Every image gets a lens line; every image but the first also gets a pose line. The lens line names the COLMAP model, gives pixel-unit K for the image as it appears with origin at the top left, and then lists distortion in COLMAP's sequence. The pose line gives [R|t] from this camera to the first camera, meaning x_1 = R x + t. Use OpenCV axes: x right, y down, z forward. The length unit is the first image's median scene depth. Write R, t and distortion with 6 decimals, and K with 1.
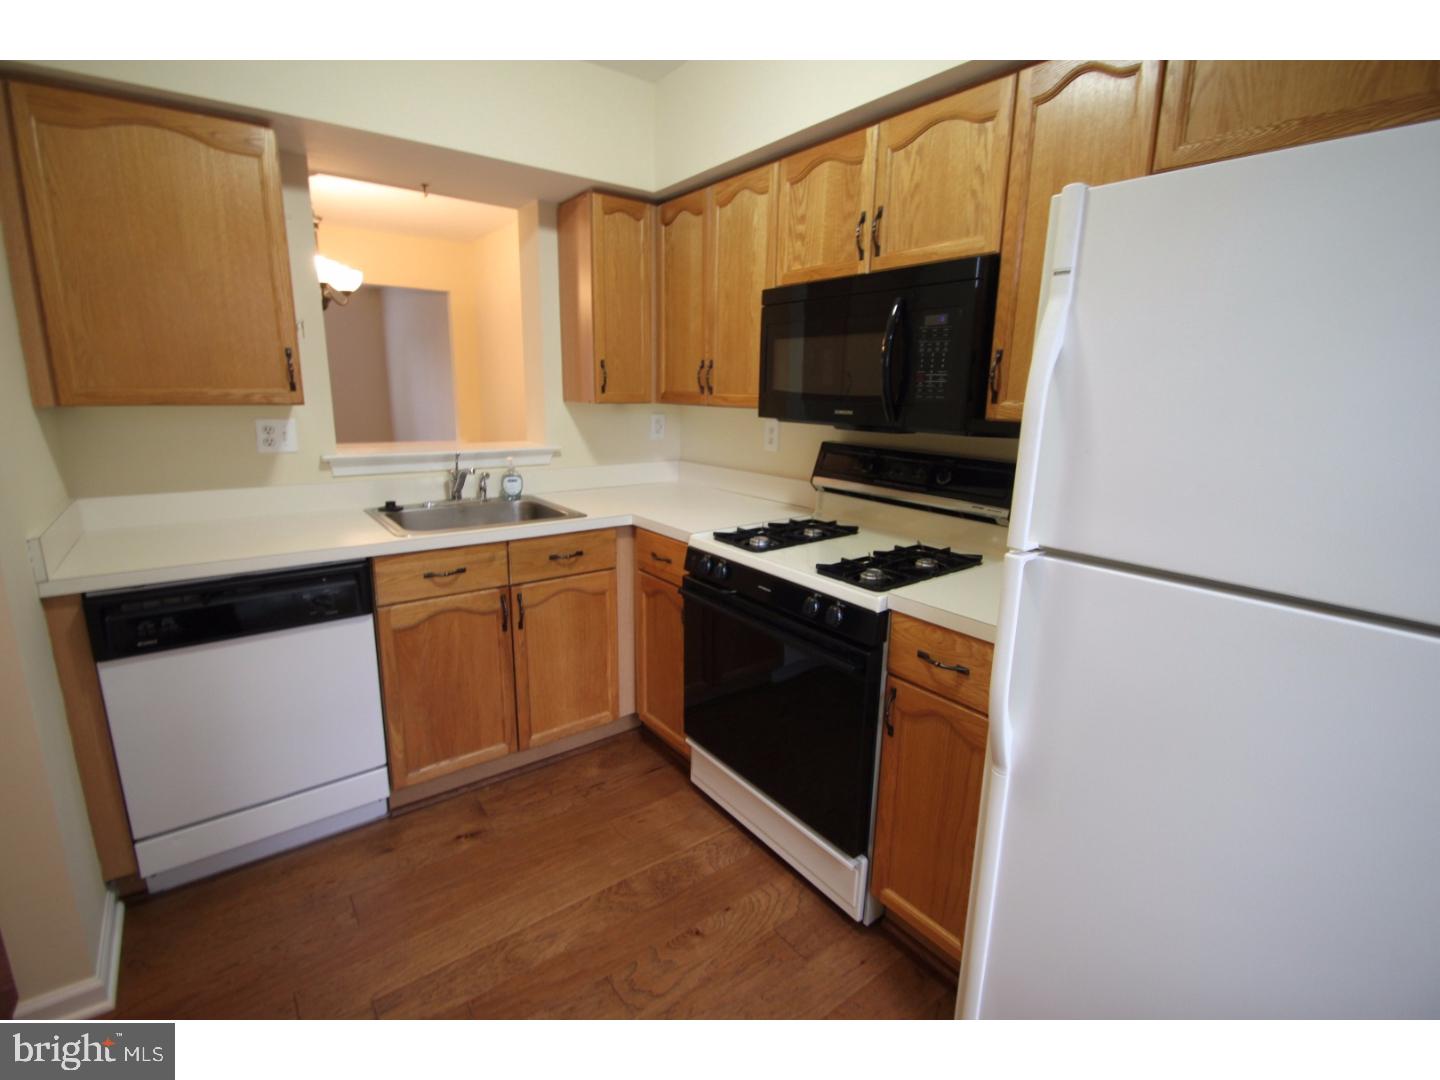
lens RADIAL K [[664.3, 0, 718.2], [0, 664.3, 532.1], [0, 0, 1]] dist [0.005712, -0.011460]
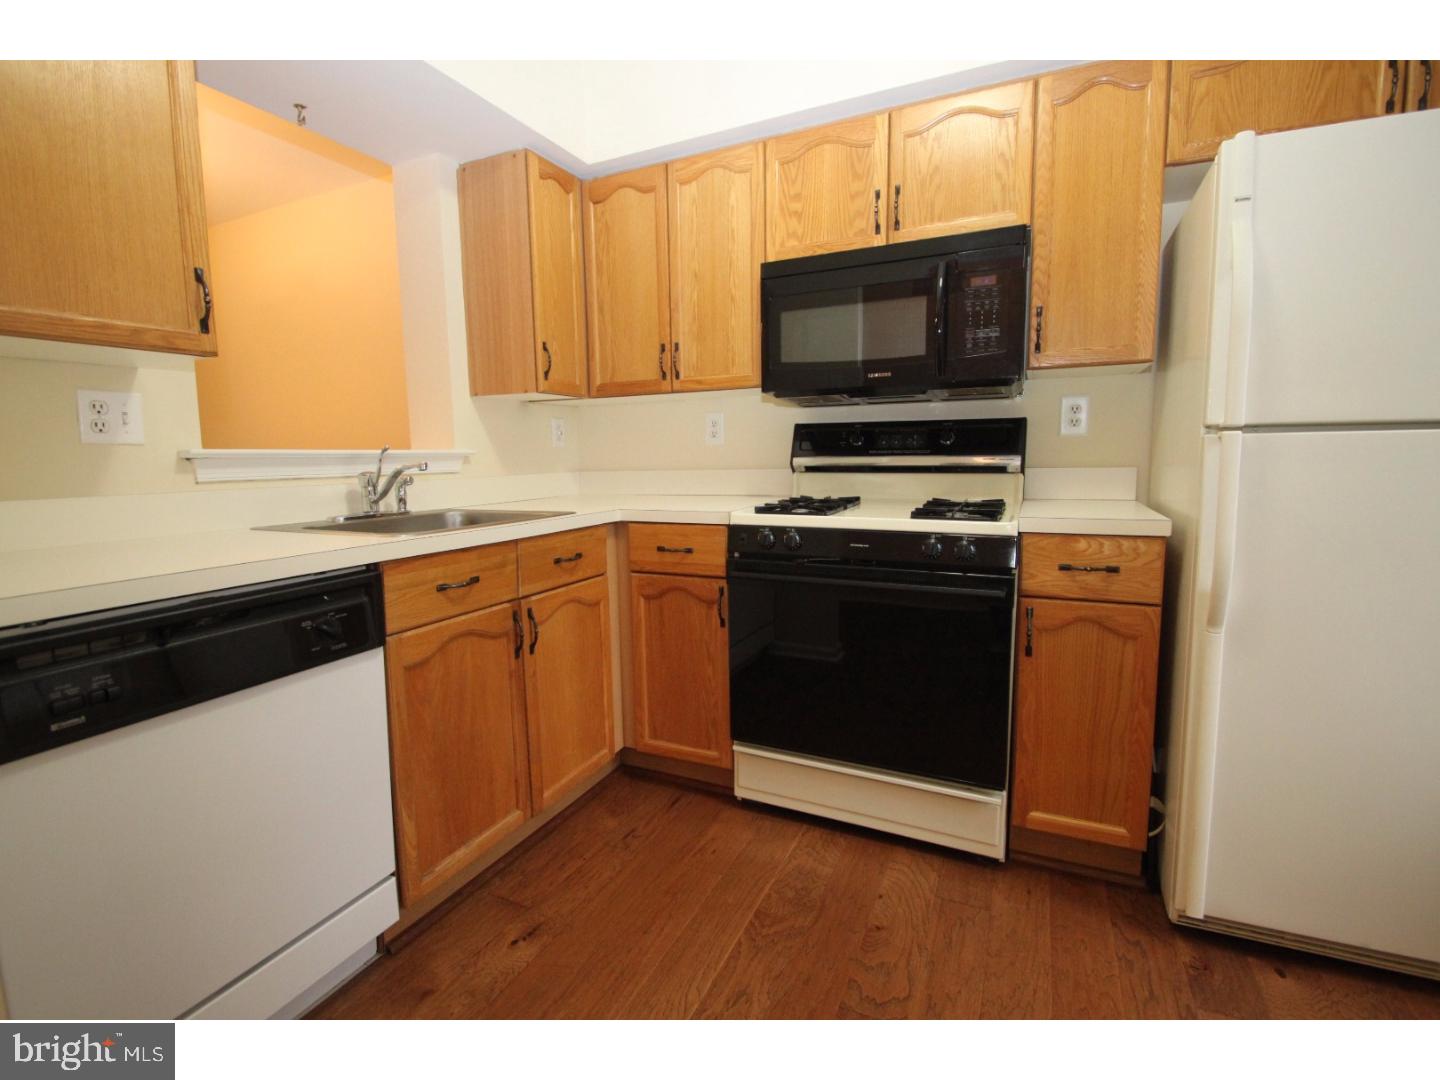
lens RADIAL K [[664.3, 0, 709.4], [0, 664.3, 533.9], [0, 0, 1]] dist [0.005712, -0.011460]
pose [[0.887632, -0.085410, 0.452564, -0.533392], [0.129563, 0.989277, -0.067416, 0.100474], [-0.441953, 0.118476, 0.889180, 0.221615]]
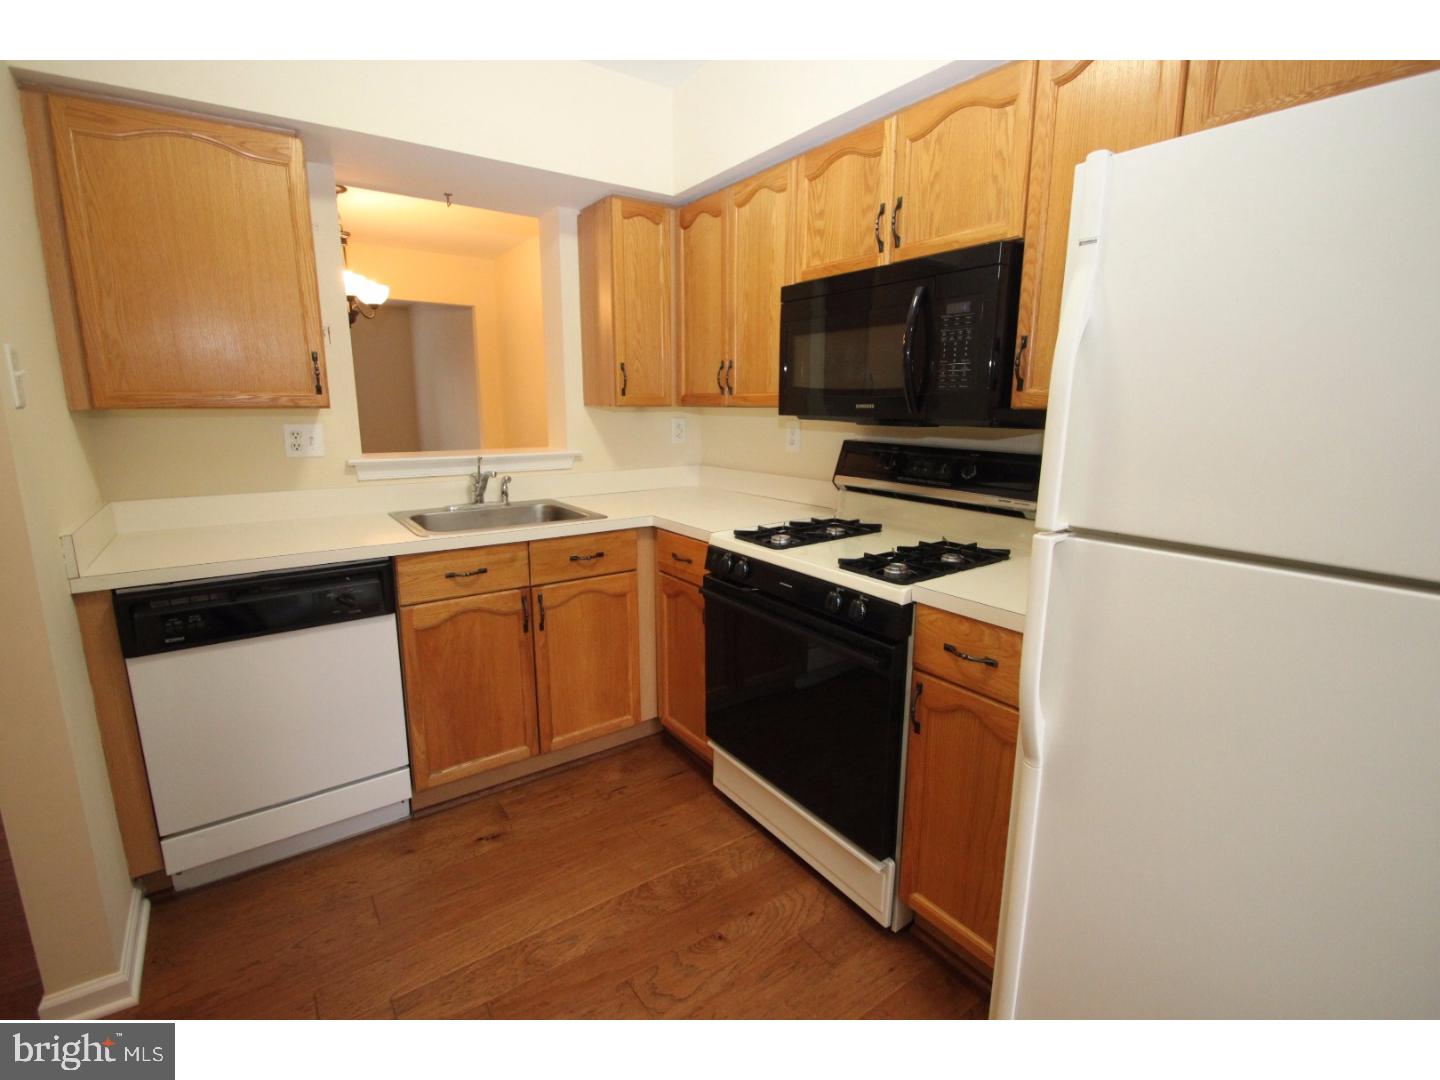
lens RADIAL K [[664.3, 0, 718.8], [0, 664.3, 533.9], [0, 0, 1]] dist [0.005712, -0.011460]
pose [[0.999378, -0.007978, -0.034348, 0.004430], [0.007259, 0.999753, -0.020999, 0.028125], [0.034507, 0.020736, 0.999189, 0.010924]]
